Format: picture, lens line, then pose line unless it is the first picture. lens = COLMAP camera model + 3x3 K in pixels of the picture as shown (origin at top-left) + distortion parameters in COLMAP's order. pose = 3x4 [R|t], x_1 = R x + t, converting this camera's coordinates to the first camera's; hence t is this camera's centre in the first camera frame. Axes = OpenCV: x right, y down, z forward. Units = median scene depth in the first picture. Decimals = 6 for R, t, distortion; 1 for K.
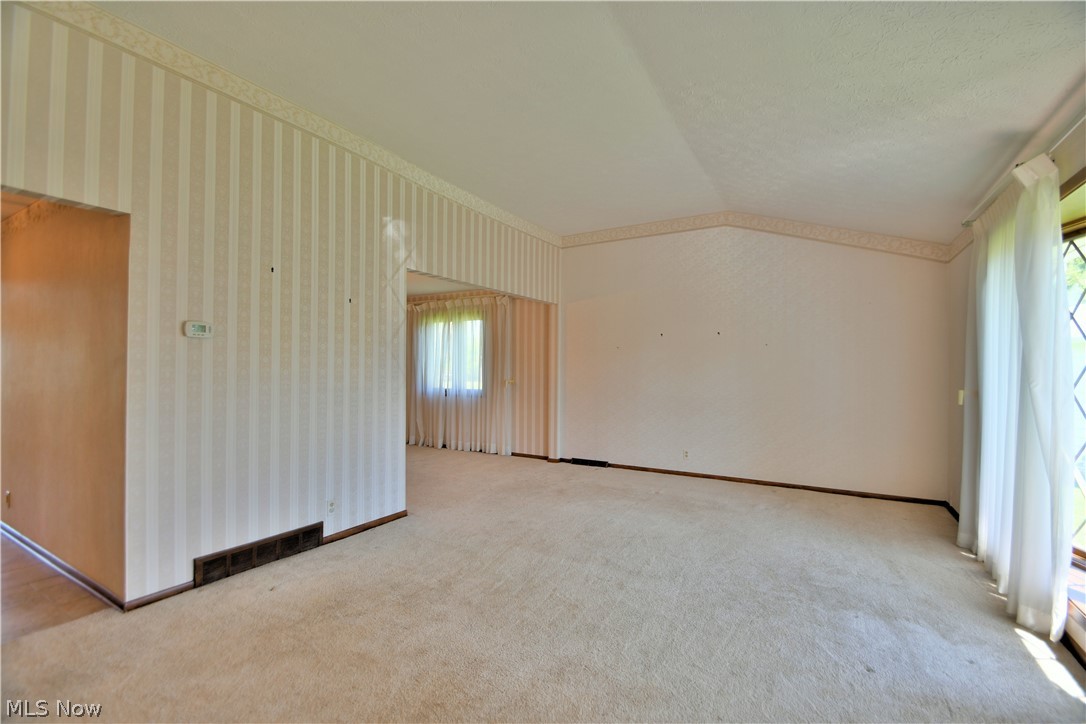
lens RADIAL K [[477.7, 0, 544.8], [0, 477.7, 361.9], [0, 0, 1]] dist [0.000901, -0.003305]
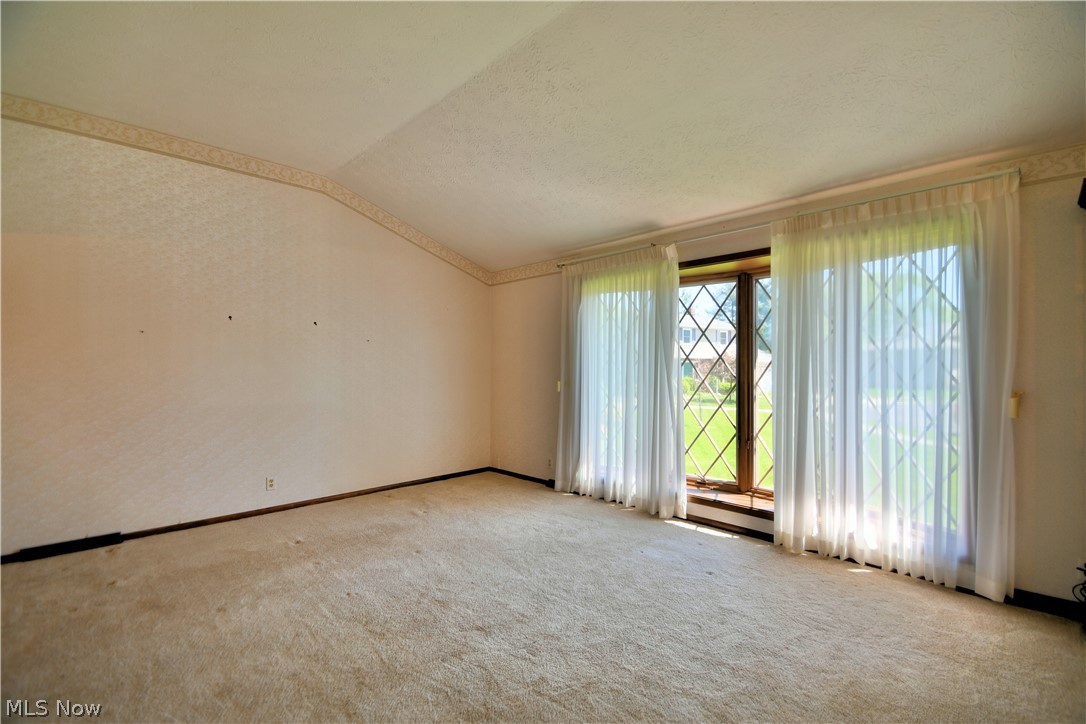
lens RADIAL K [[477.7, 0, 546.1], [0, 477.7, 362.0], [0, 0, 1]] dist [0.000901, -0.003305]
pose [[0.257994, 0.005283, 0.966132, -0.528979], [-0.010919, 0.999937, -0.002552, 0.006180], [-0.966085, -0.009890, 0.258036, 0.681606]]
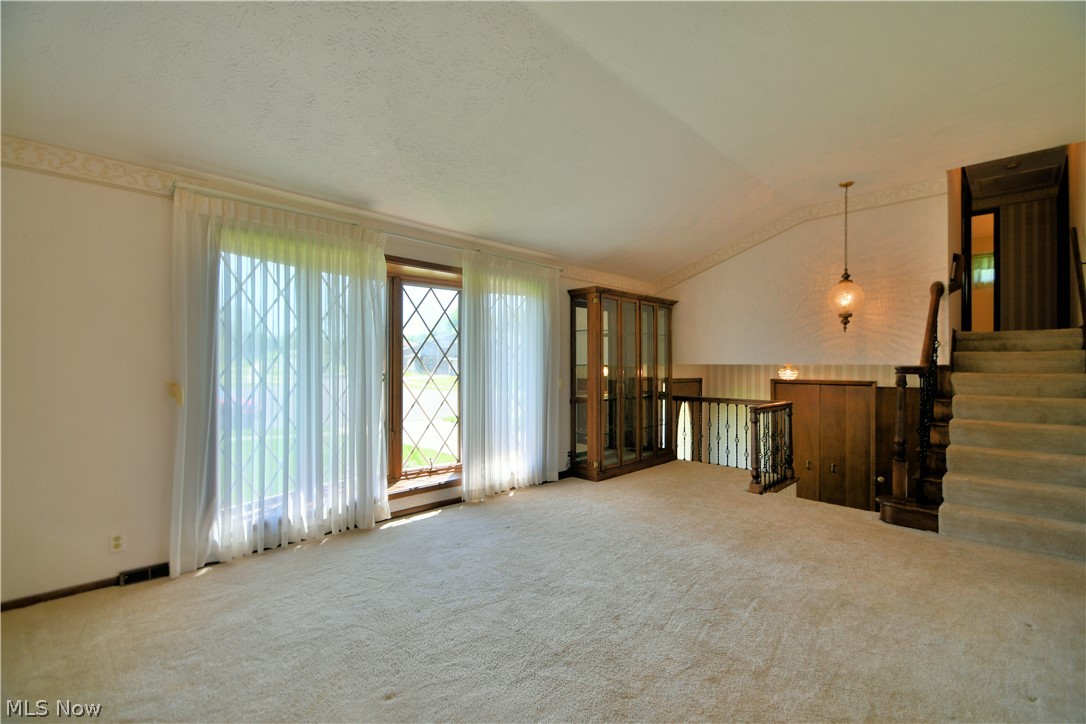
lens RADIAL K [[477.7, 0, 544.8], [0, 477.7, 369.7], [0, 0, 1]] dist [0.000901, -0.003305]
pose [[-0.969547, -0.010784, 0.244669, 0.060174], [-0.011242, 0.999937, -0.000473, 0.022201], [-0.244649, -0.003209, -0.969607, 1.686072]]
